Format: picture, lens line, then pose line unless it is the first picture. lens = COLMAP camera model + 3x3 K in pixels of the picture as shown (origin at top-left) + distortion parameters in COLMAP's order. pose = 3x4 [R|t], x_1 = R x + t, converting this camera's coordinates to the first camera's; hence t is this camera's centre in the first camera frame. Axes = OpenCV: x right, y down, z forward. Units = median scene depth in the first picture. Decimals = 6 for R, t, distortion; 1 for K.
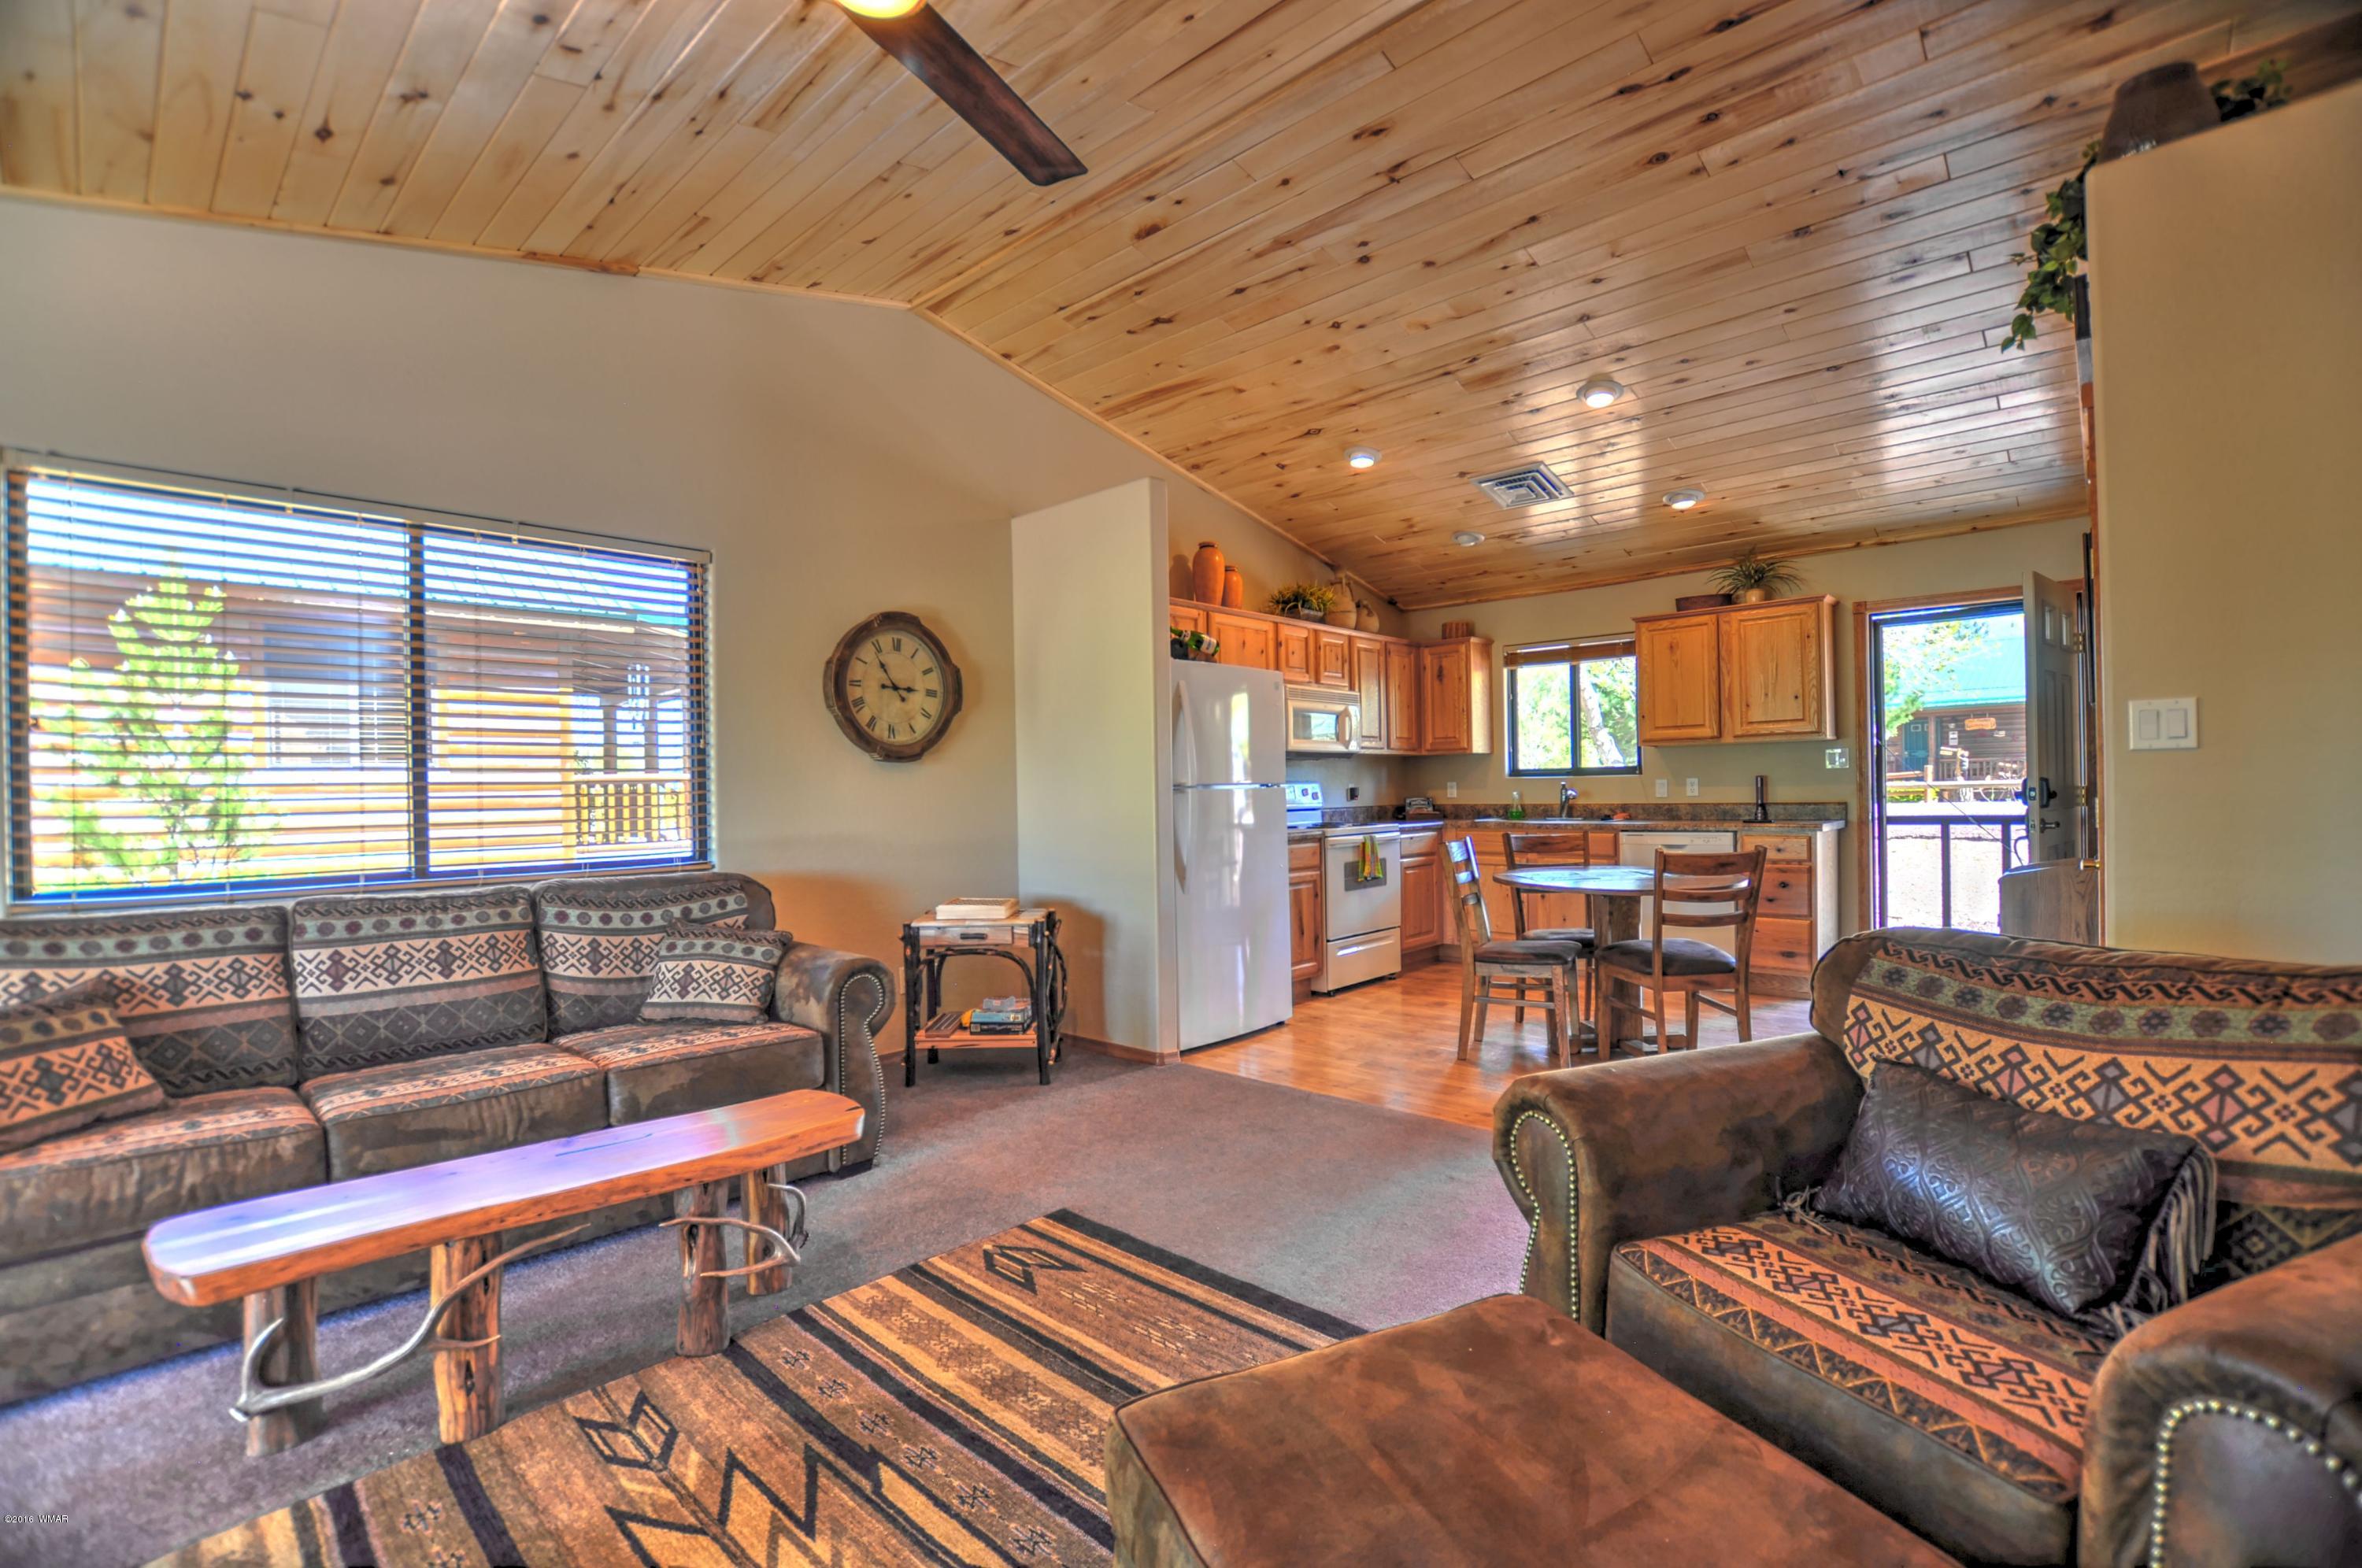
lens RADIAL K [[1037.0, 0, 1176.6], [0, 1037.0, 789.8], [0, 0, 1]] dist [-0.028539, 0.002519]
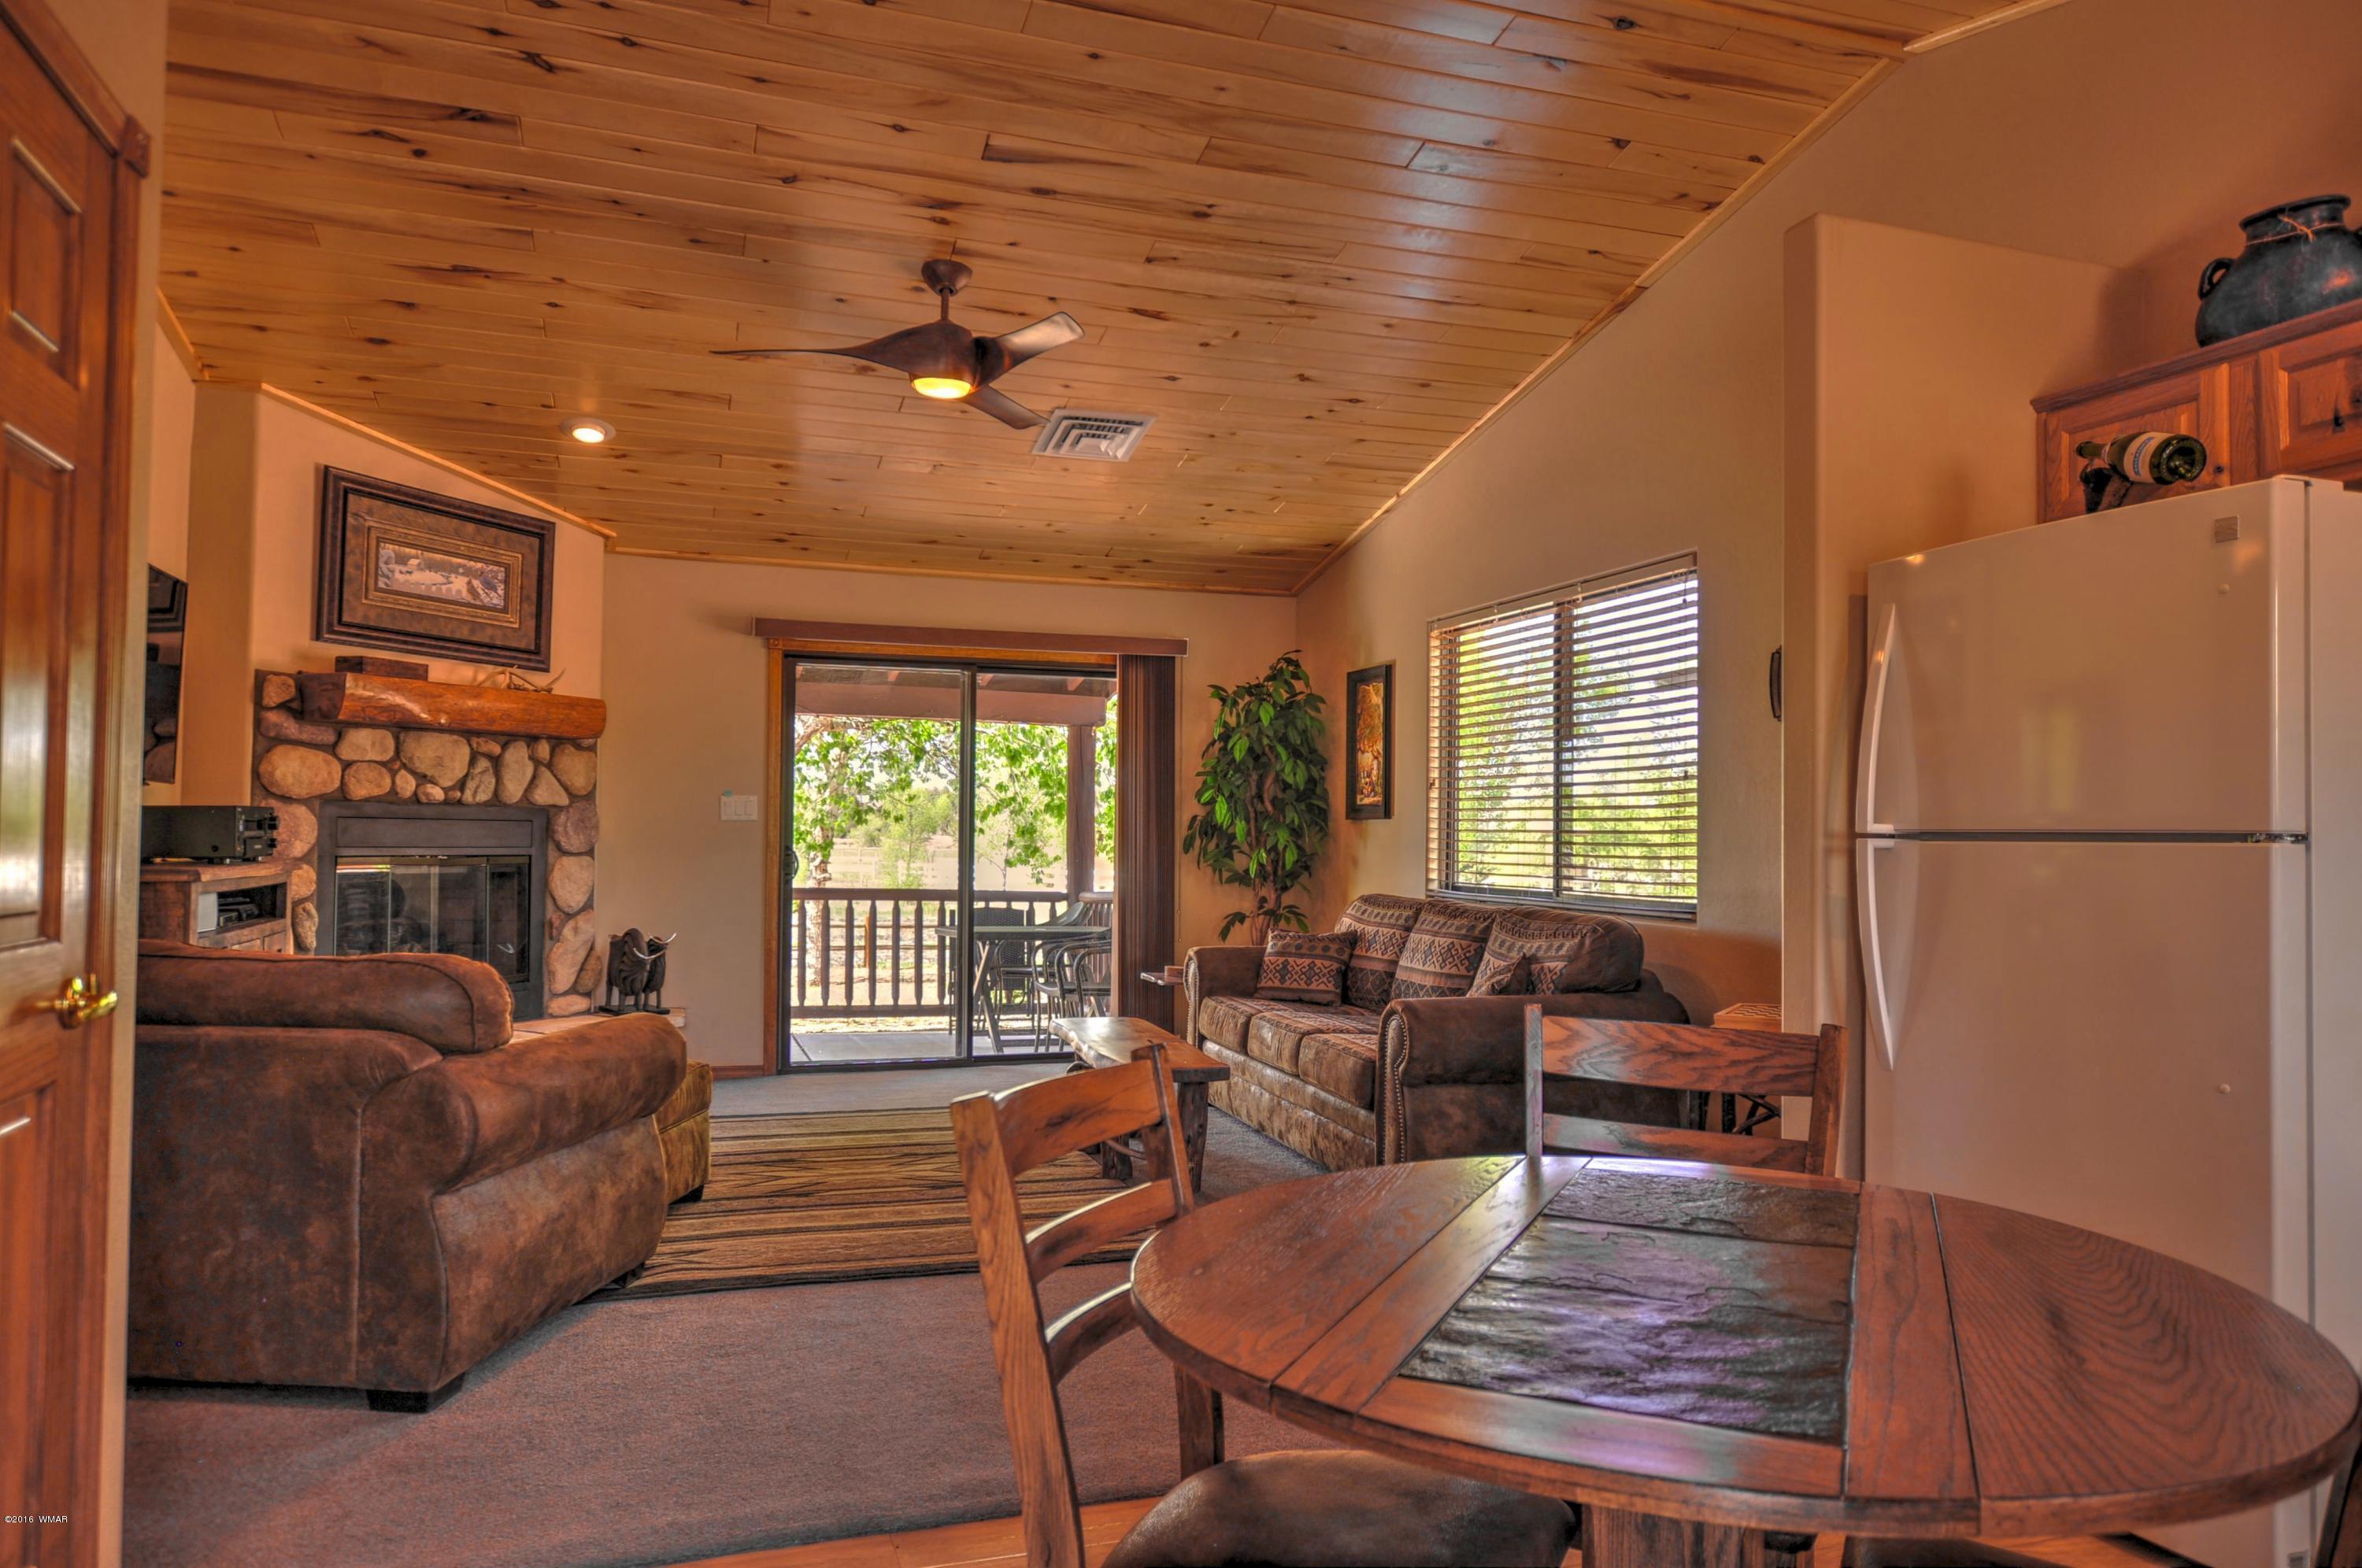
lens RADIAL K [[1510.9, 0, 1172.7], [0, 1510.9, 792.9], [0, 0, 1]] dist [-0.007489, 0.015026]
pose [[-0.478240, -0.010072, -0.878171, 0.626333], [-0.002578, 0.999946, -0.010065, -0.011550], [0.878225, -0.002550, -0.478241, 0.880696]]
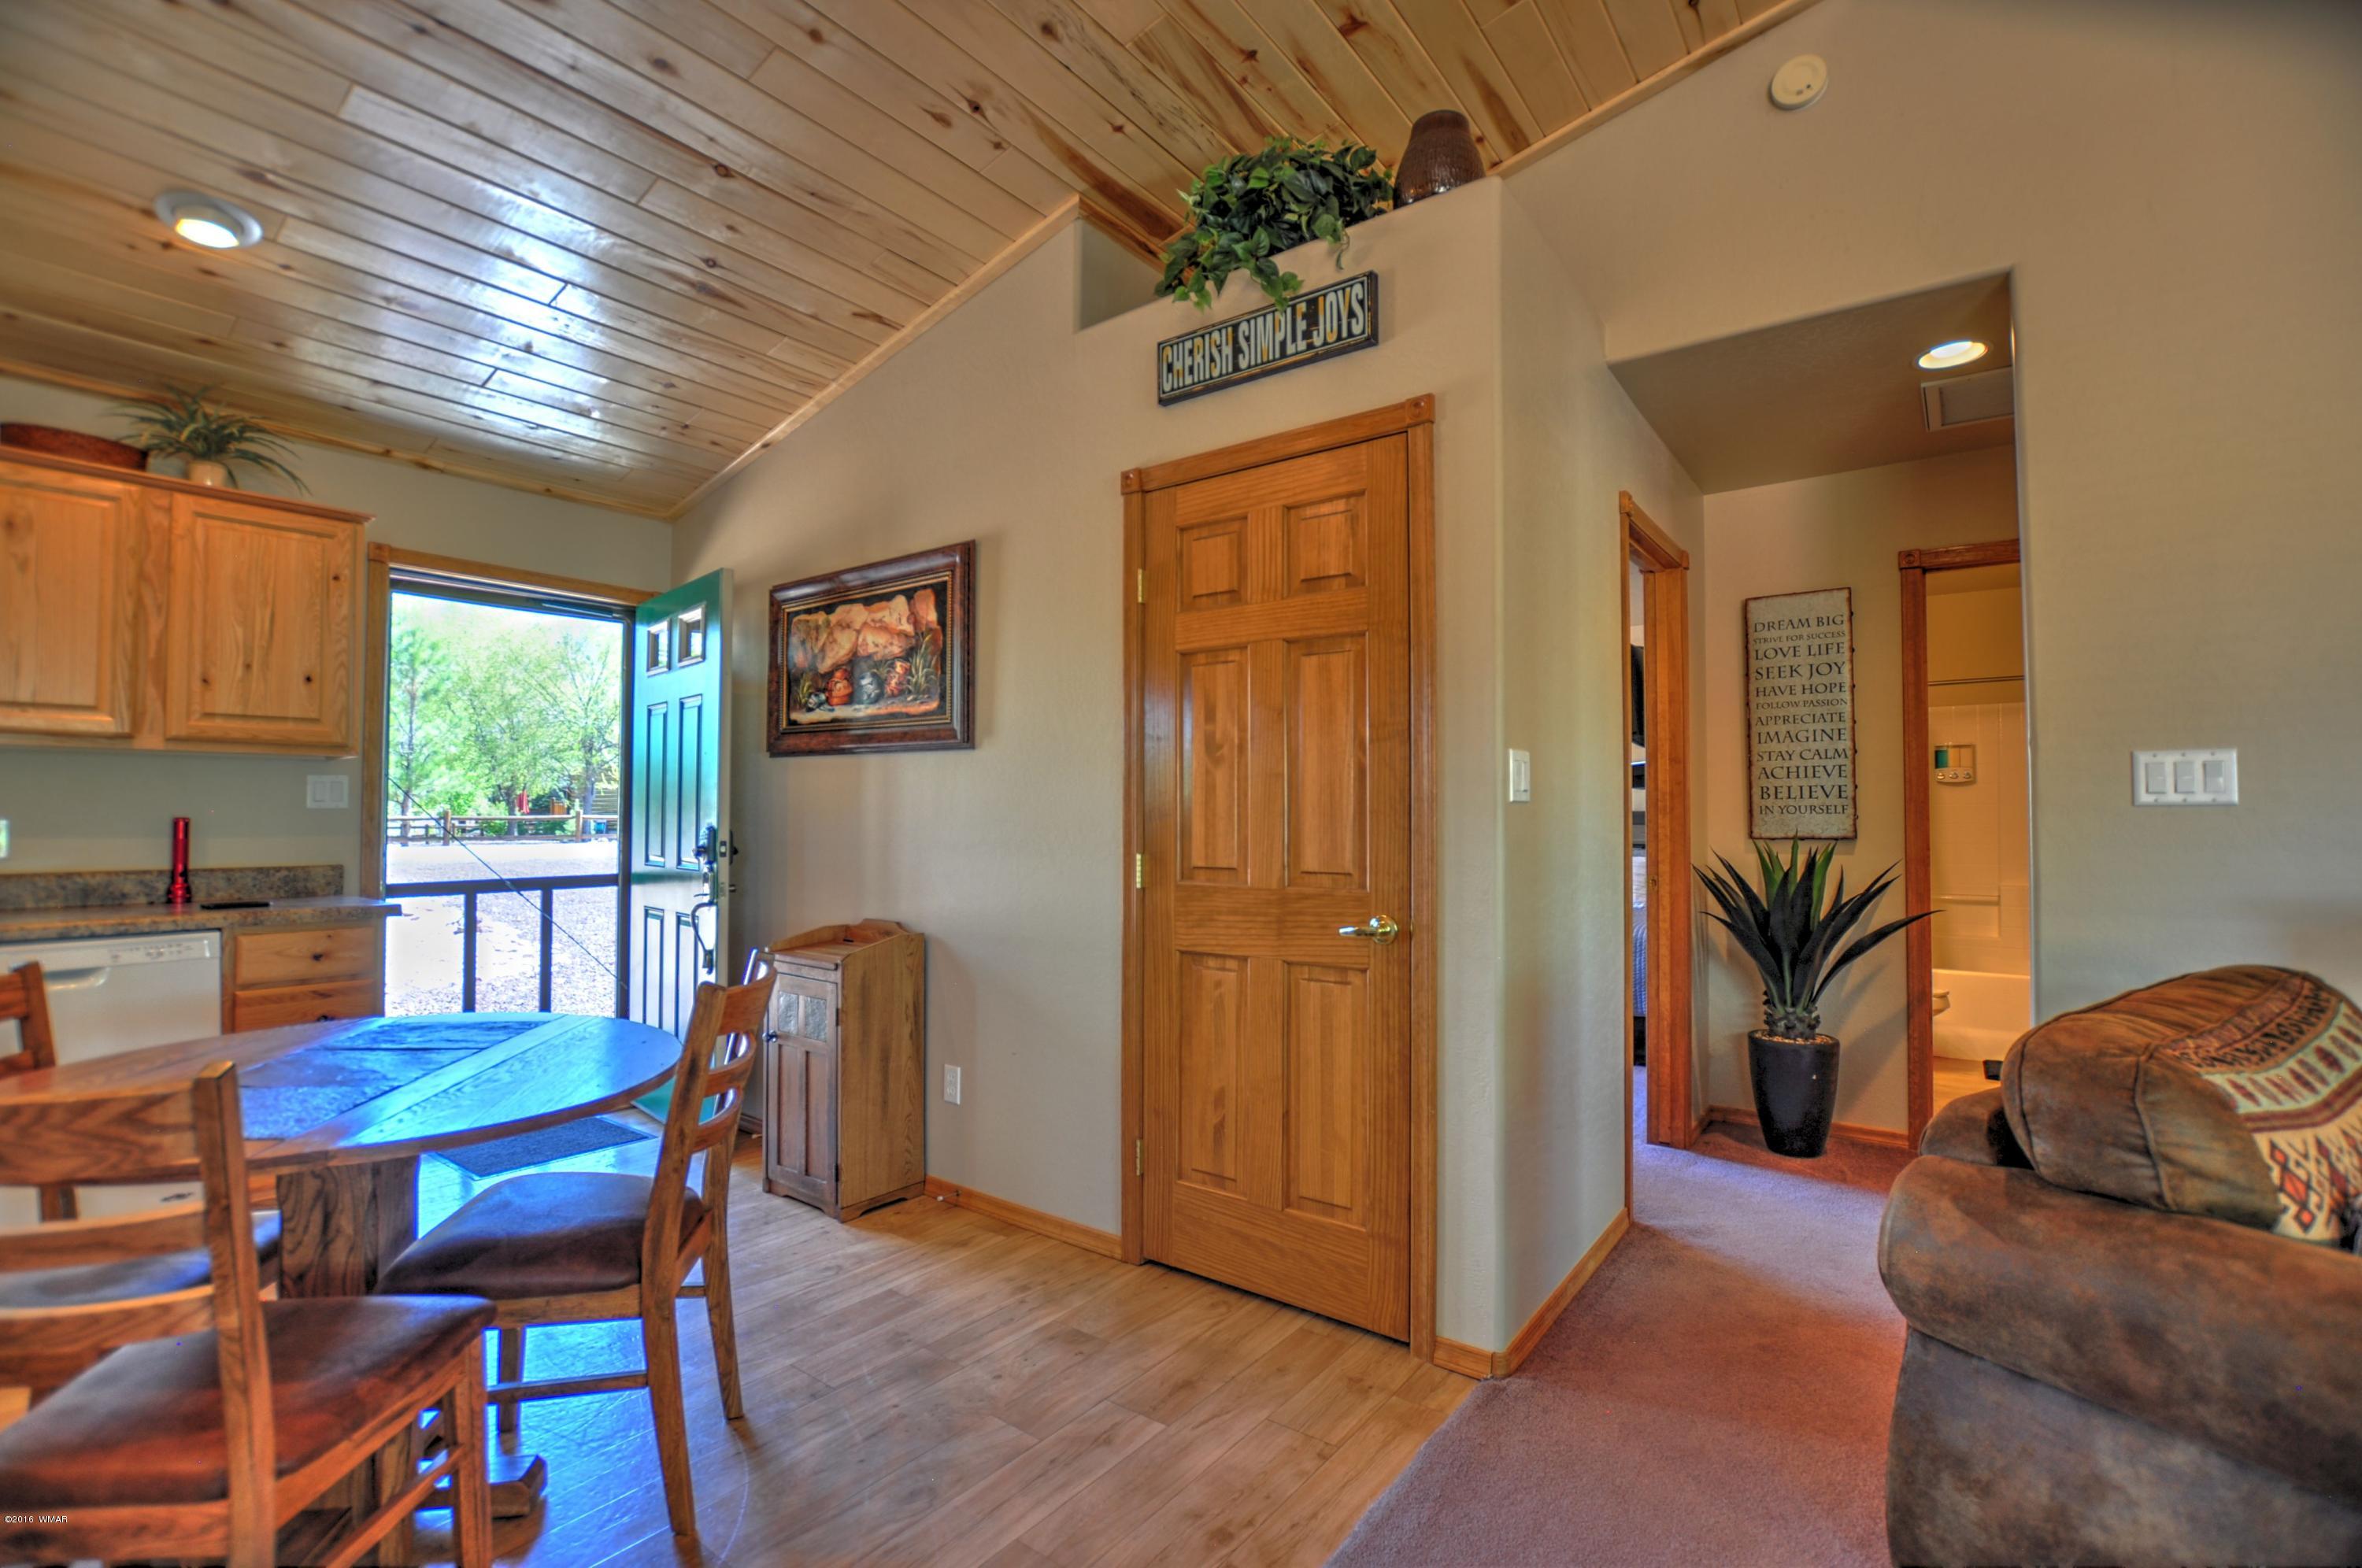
lens RADIAL K [[1037.0, 0, 1177.0], [0, 1037.0, 791.5], [0, 0, 1]] dist [-0.028539, 0.002519]
pose [[-0.096617, 0.045569, 0.994278, 0.009718], [0.002560, 0.998959, -0.045535, -0.002623], [-0.995318, -0.001854, -0.096633, 0.605386]]
